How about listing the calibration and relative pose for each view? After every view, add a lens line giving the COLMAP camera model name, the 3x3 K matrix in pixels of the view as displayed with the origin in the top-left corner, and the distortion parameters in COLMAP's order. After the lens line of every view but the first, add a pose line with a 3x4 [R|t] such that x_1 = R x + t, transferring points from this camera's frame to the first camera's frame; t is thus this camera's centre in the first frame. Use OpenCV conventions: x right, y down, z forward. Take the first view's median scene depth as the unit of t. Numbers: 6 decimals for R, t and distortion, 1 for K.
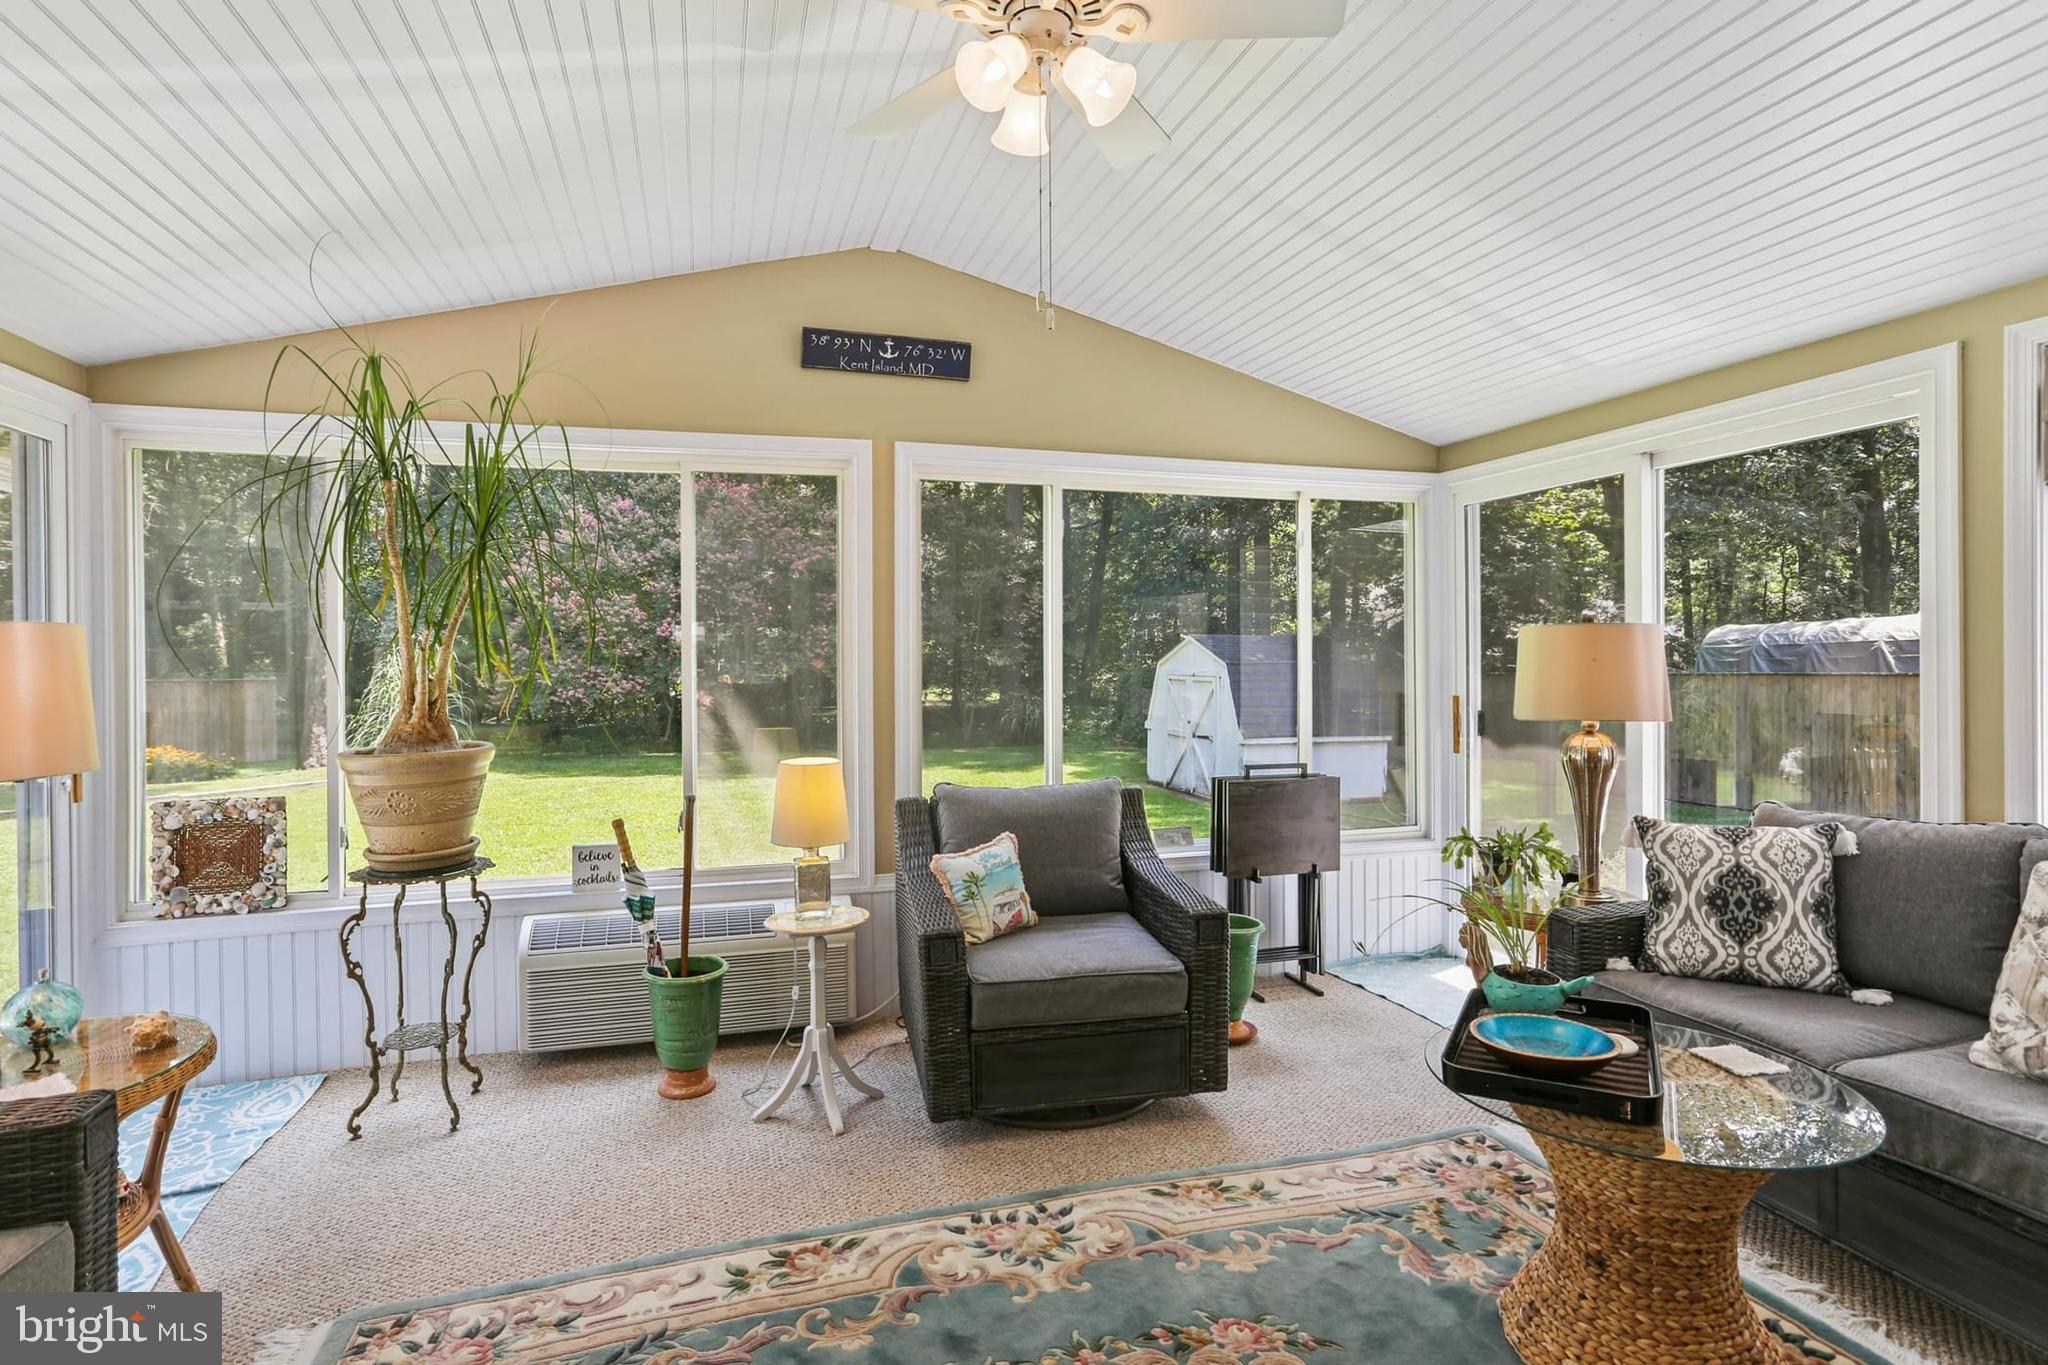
lens RADIAL K [[993.2, 0, 1037.2], [0, 993.2, 661.8], [0, 0, 1]] dist [-0.028457, 0.013277]
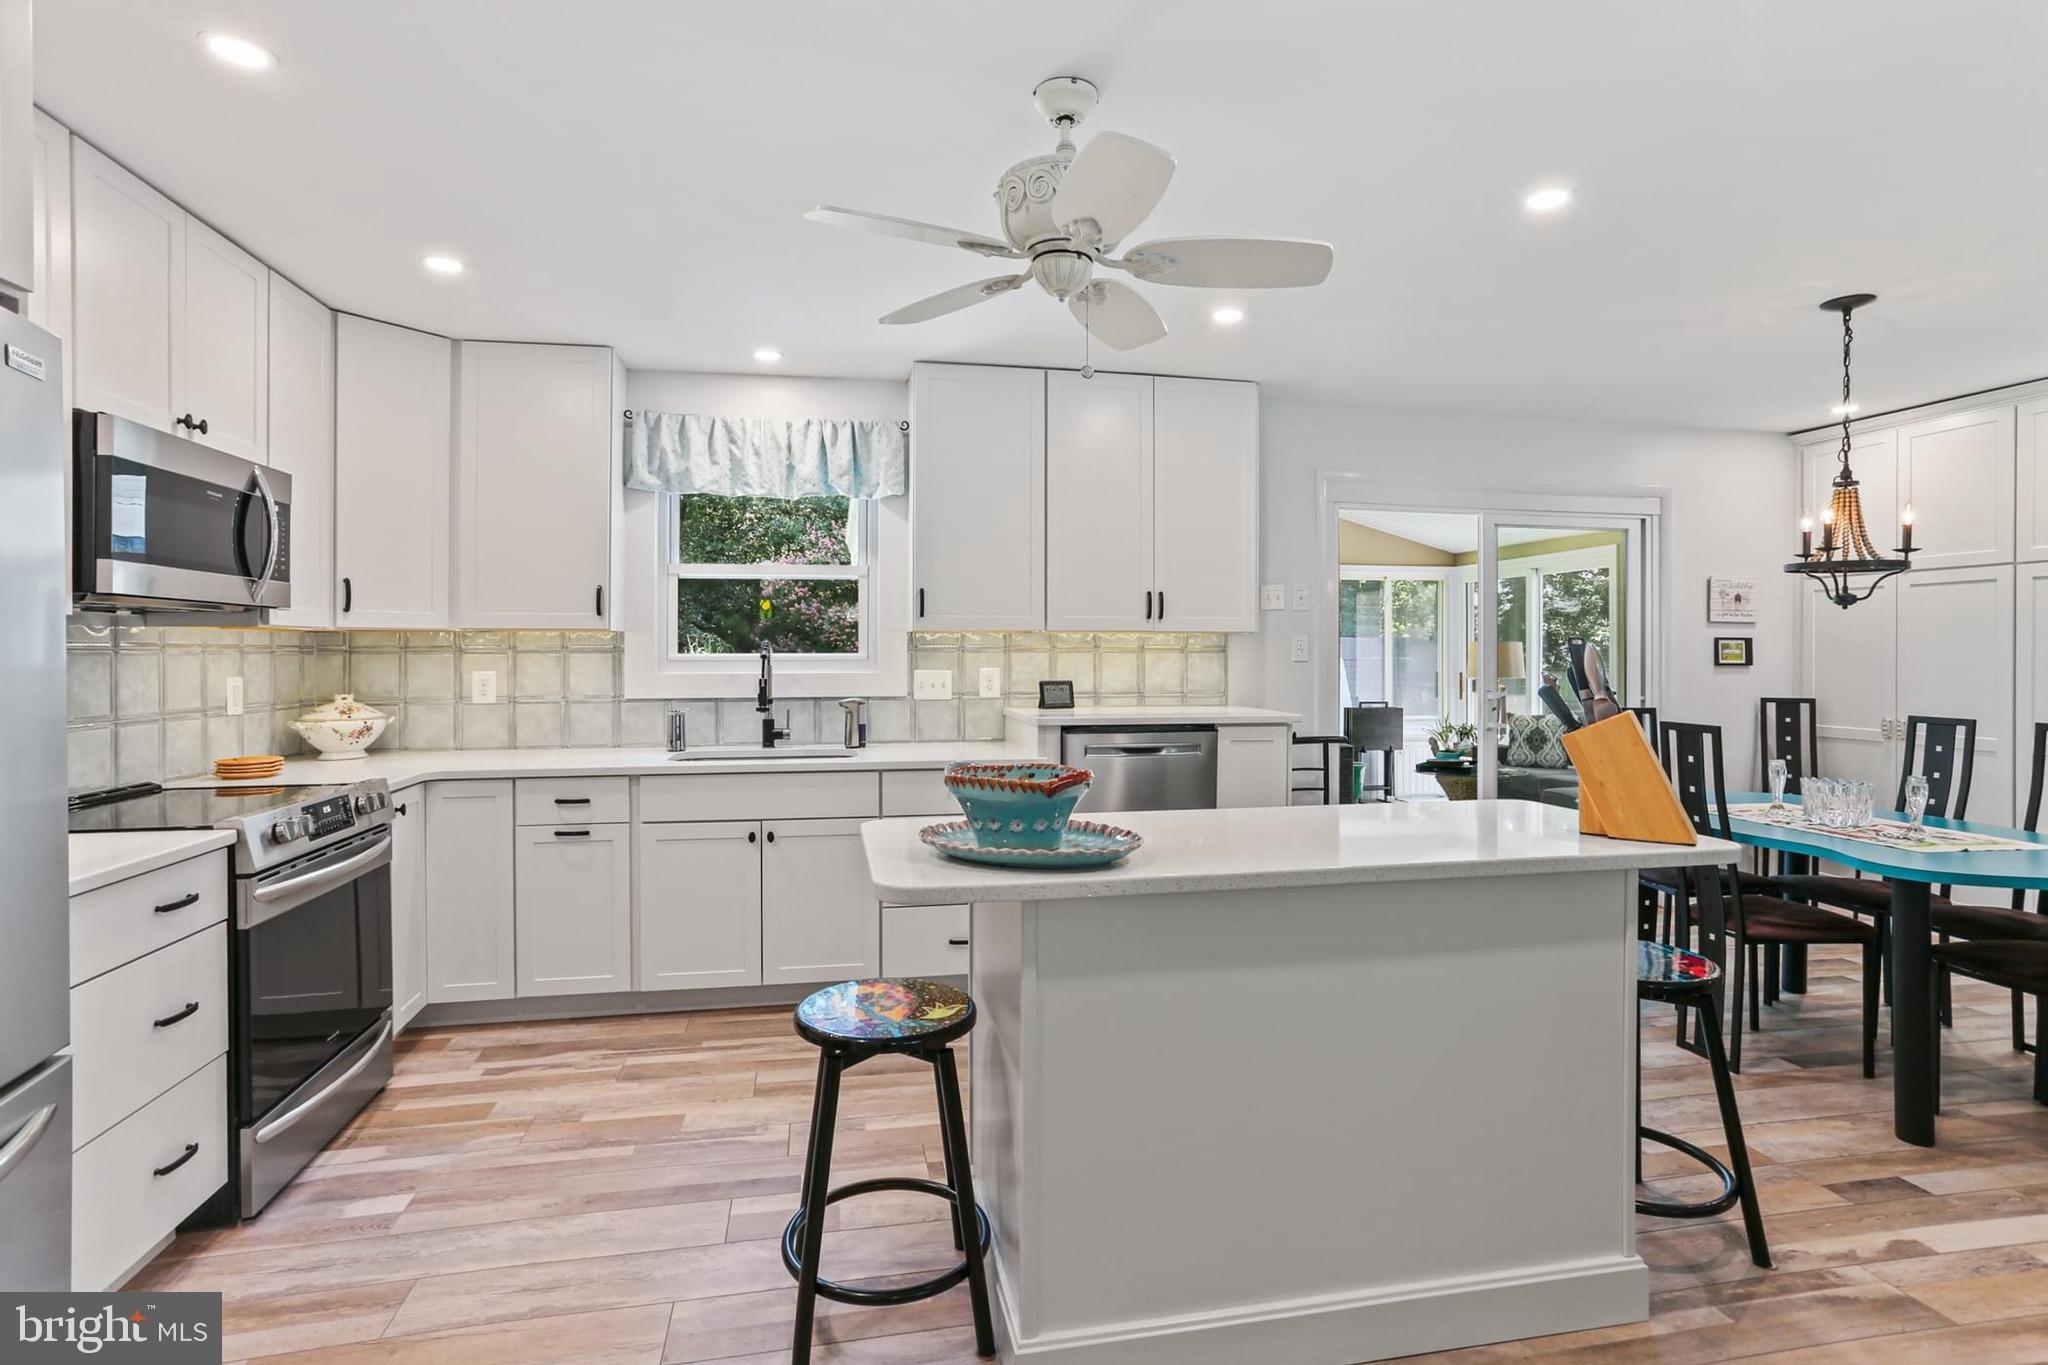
lens RADIAL K [[993.2, 0, 1012.0], [0, 993.2, 668.8], [0, 0, 1]] dist [-0.028457, 0.013277]
pose [[0.991973, 0.007367, -0.126236, -0.361060], [-0.005659, 0.999888, 0.013882, 0.003584], [0.126324, -0.013056, 0.991903, -1.654191]]
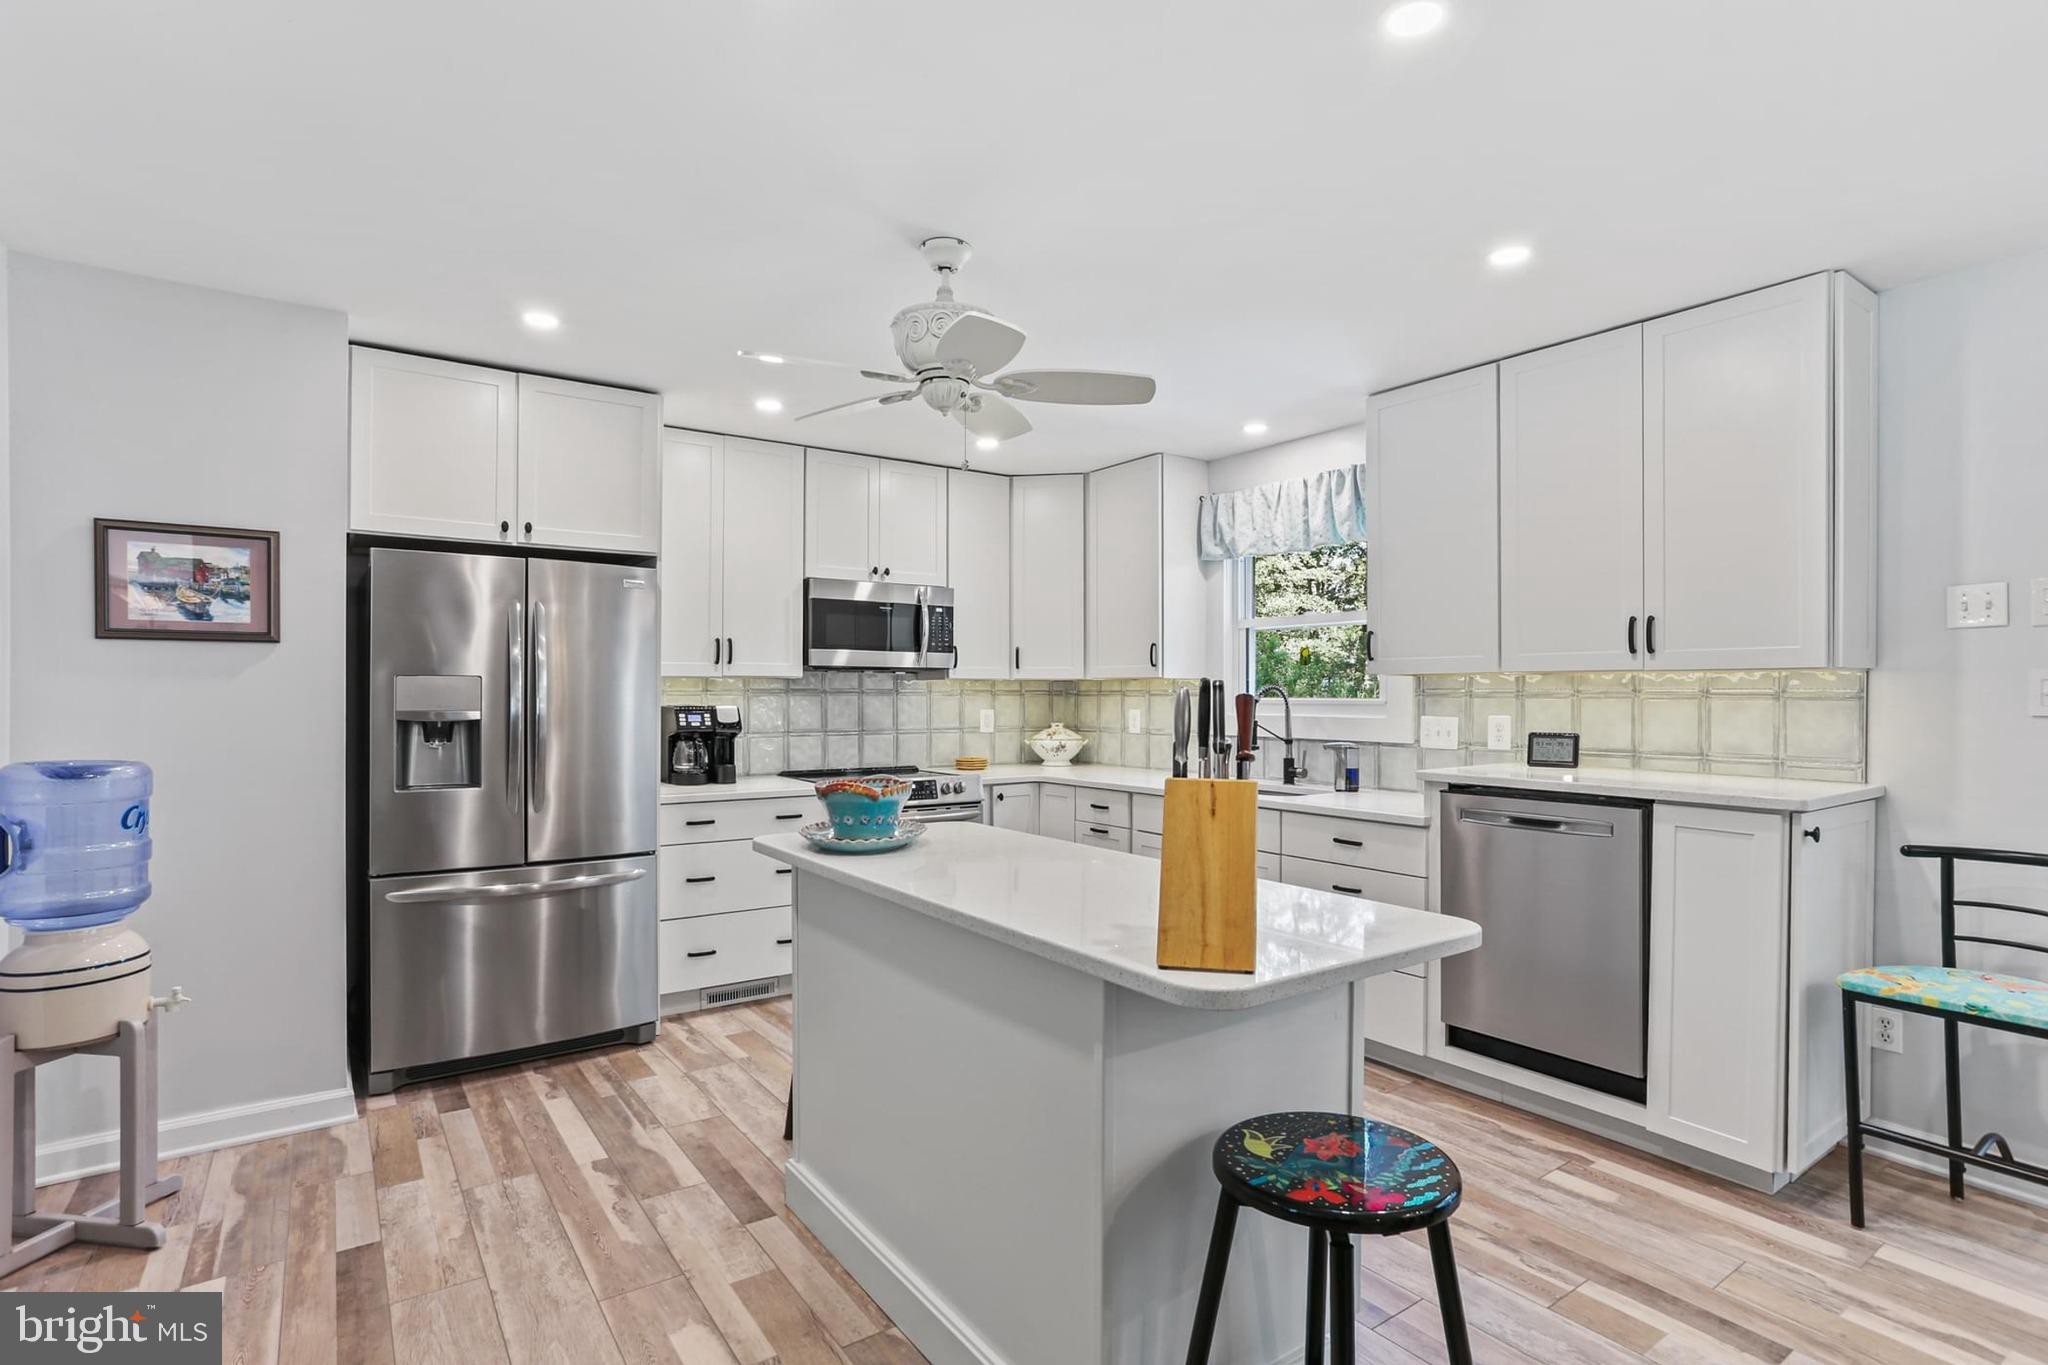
lens RADIAL K [[993.2, 0, 1029.1], [0, 993.2, 702.5], [0, 0, 1]] dist [-0.028457, 0.013277]
pose [[0.298117, 0.014146, -0.954425, 0.428675], [-0.009399, 0.999885, 0.011884, -0.003000], [0.954483, 0.005428, 0.298216, -1.148383]]
